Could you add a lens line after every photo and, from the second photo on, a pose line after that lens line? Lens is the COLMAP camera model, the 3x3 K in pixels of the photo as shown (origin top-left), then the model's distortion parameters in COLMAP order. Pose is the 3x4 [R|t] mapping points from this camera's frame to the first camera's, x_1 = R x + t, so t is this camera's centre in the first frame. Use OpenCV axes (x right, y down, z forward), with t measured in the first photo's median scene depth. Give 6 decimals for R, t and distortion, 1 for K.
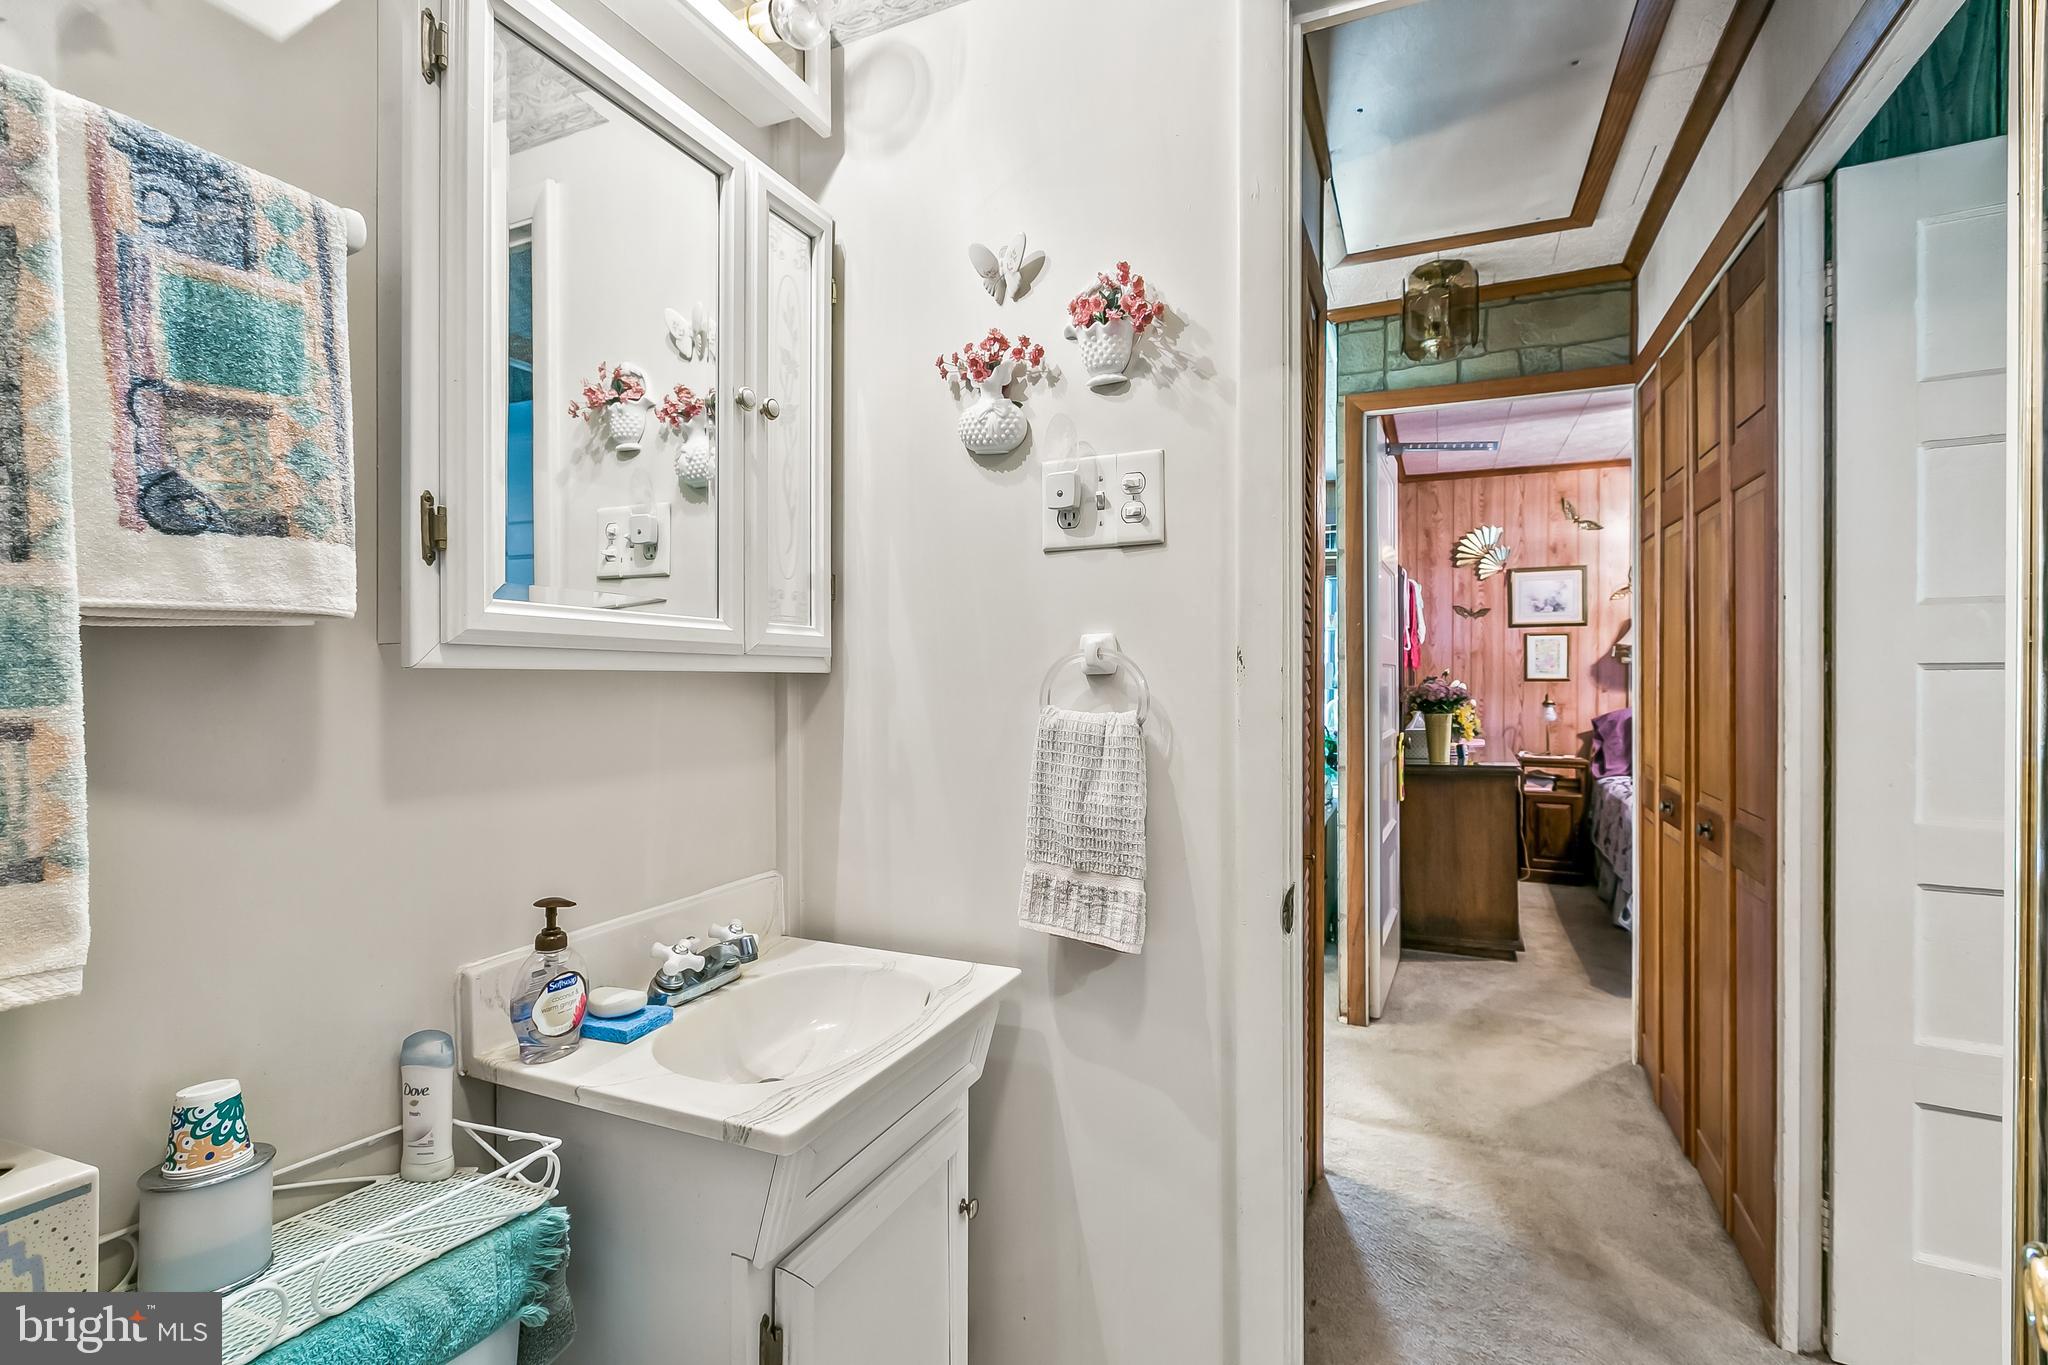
lens RADIAL K [[920.5, 0, 1022.4], [0, 920.5, 679.5], [0, 0, 1]] dist [0.000444, -0.000303]
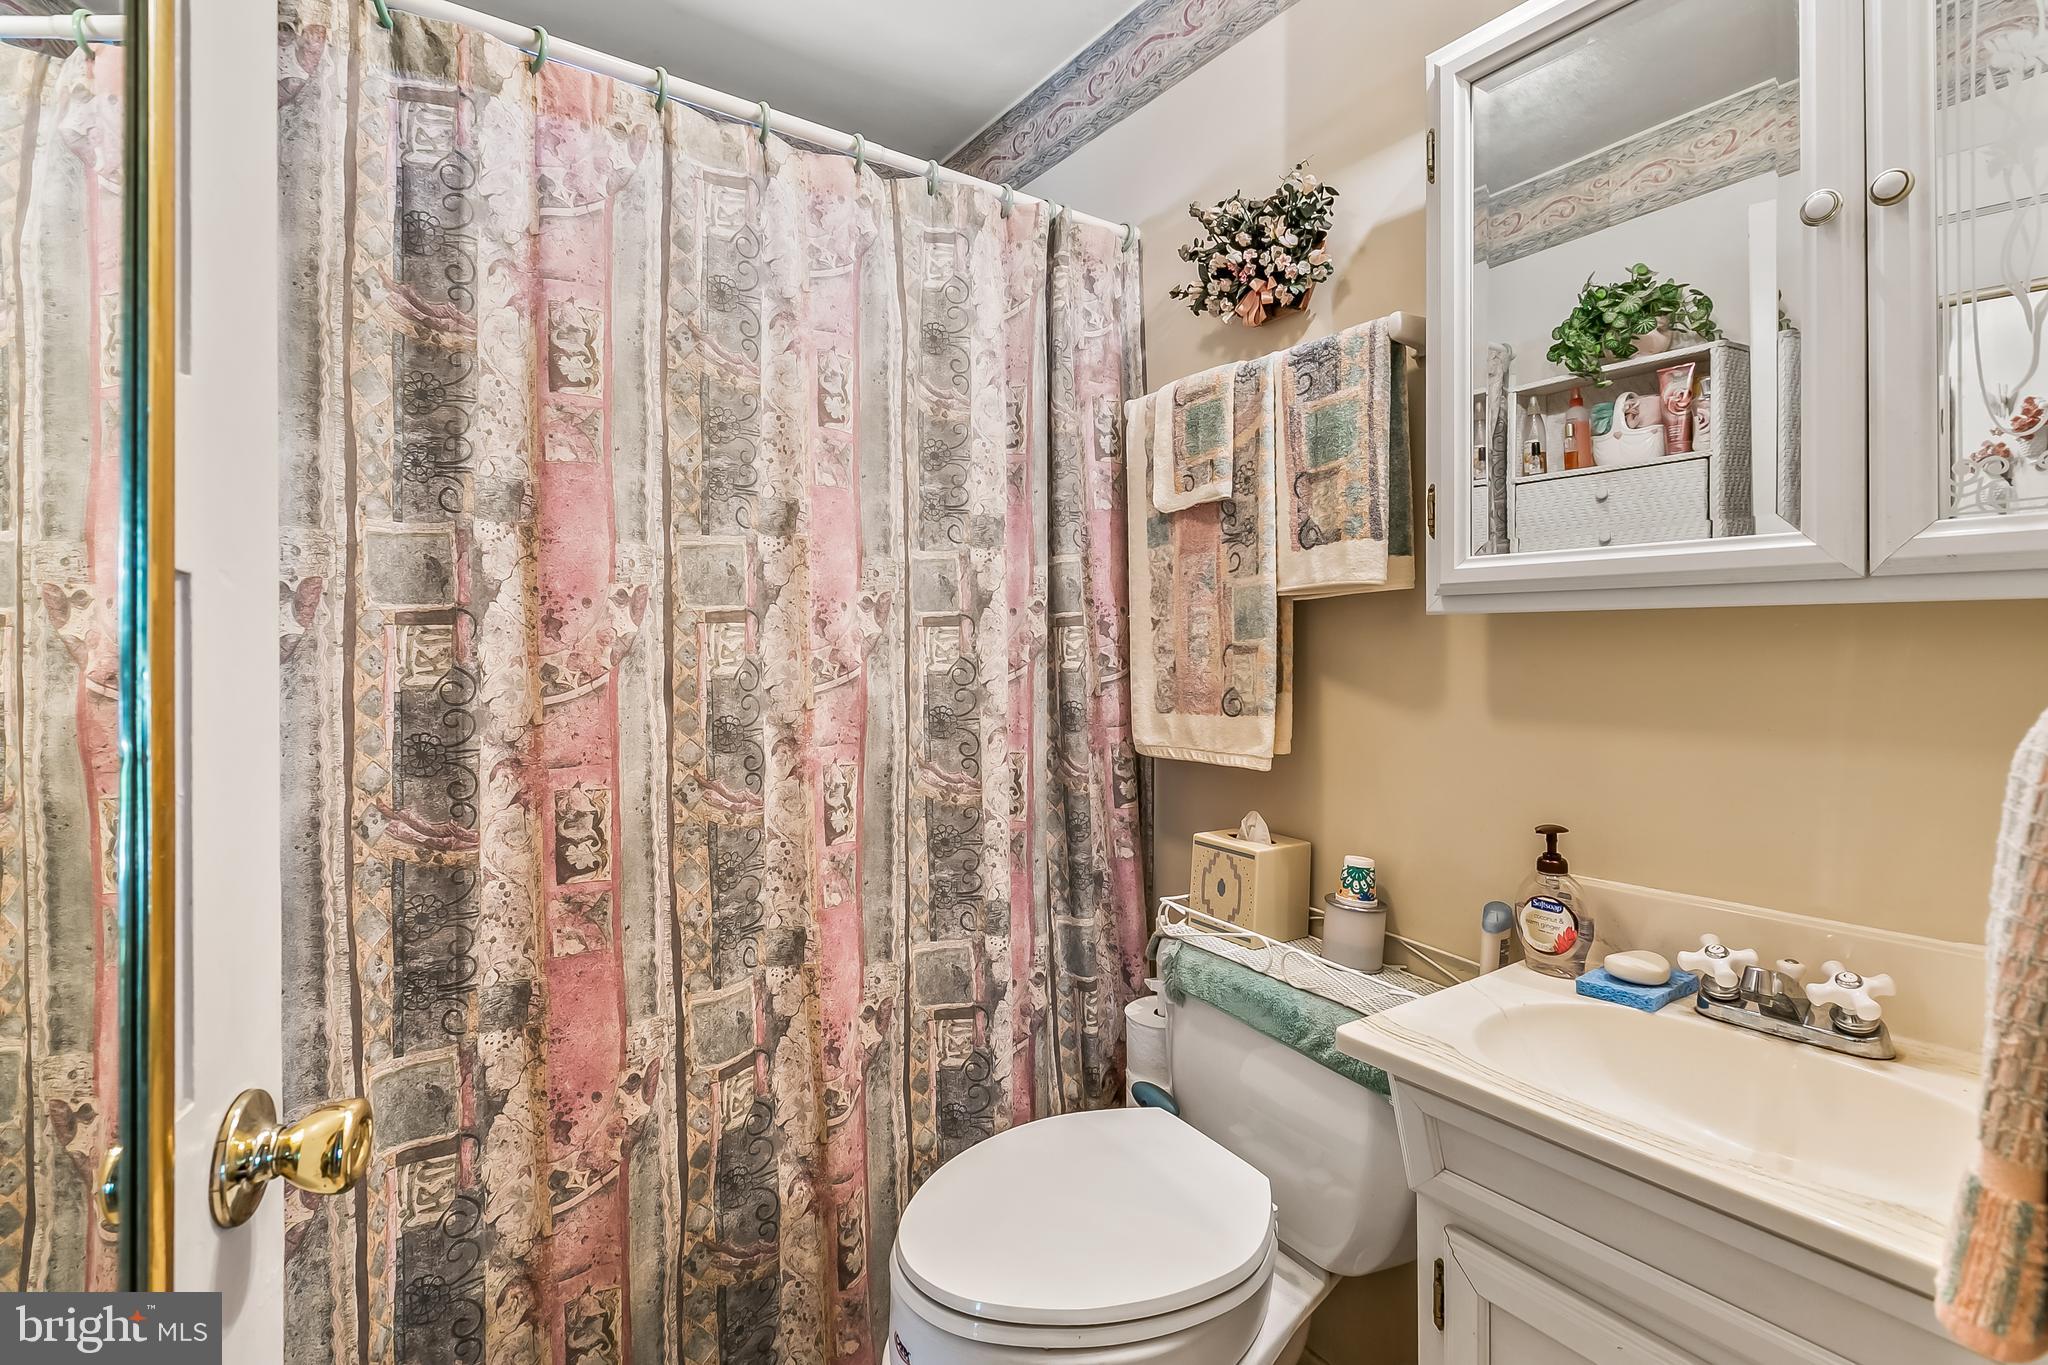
lens RADIAL K [[920.5, 0, 1025.9], [0, 920.5, 639.9], [0, 0, 1]] dist [0.000444, -0.000303]
pose [[-0.489916, 0.003868, -0.871761, 0.975038], [0.004162, 0.999989, 0.002098, 0.022279], [0.871760, -0.002601, -0.489927, 1.335823]]
